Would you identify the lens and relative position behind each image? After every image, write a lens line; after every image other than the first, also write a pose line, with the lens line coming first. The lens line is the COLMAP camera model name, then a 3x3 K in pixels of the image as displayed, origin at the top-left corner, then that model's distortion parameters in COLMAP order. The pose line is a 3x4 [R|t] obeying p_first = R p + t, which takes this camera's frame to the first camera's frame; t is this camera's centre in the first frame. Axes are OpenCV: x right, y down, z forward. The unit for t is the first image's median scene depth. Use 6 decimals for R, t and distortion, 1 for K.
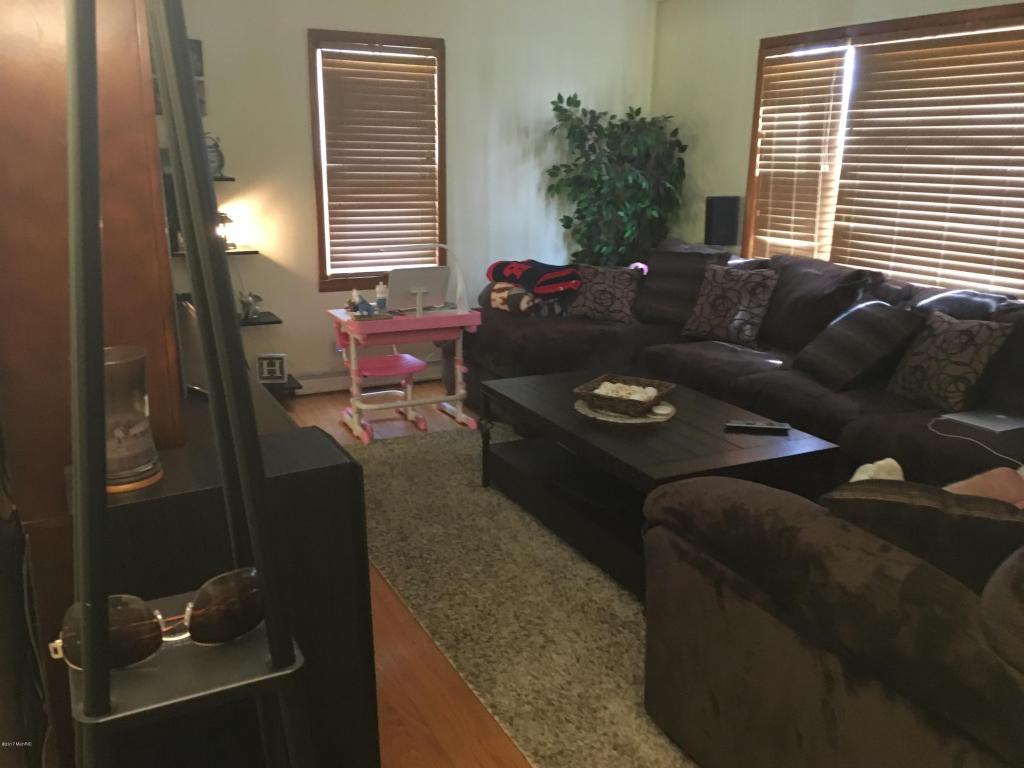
lens RADIAL K [[861.2, 0, 513.5], [0, 861.2, 378.8], [0, 0, 1]] dist [0.034836, -0.012921]
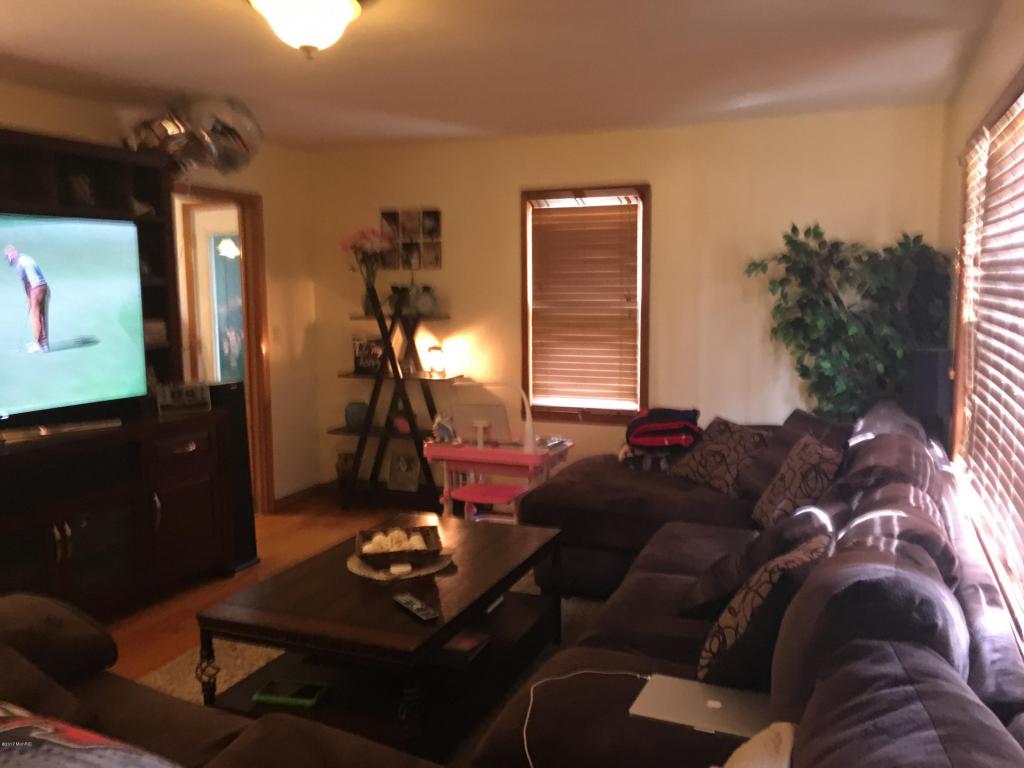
lens RADIAL K [[861.2, 0, 512.4], [0, 861.2, 389.2], [0, 0, 1]] dist [0.034836, -0.012921]
pose [[0.660690, 0.075310, -0.746871, 0.581582], [-0.175583, 0.982858, -0.056217, -0.077192], [0.729835, 0.168280, 0.662588, 0.272339]]
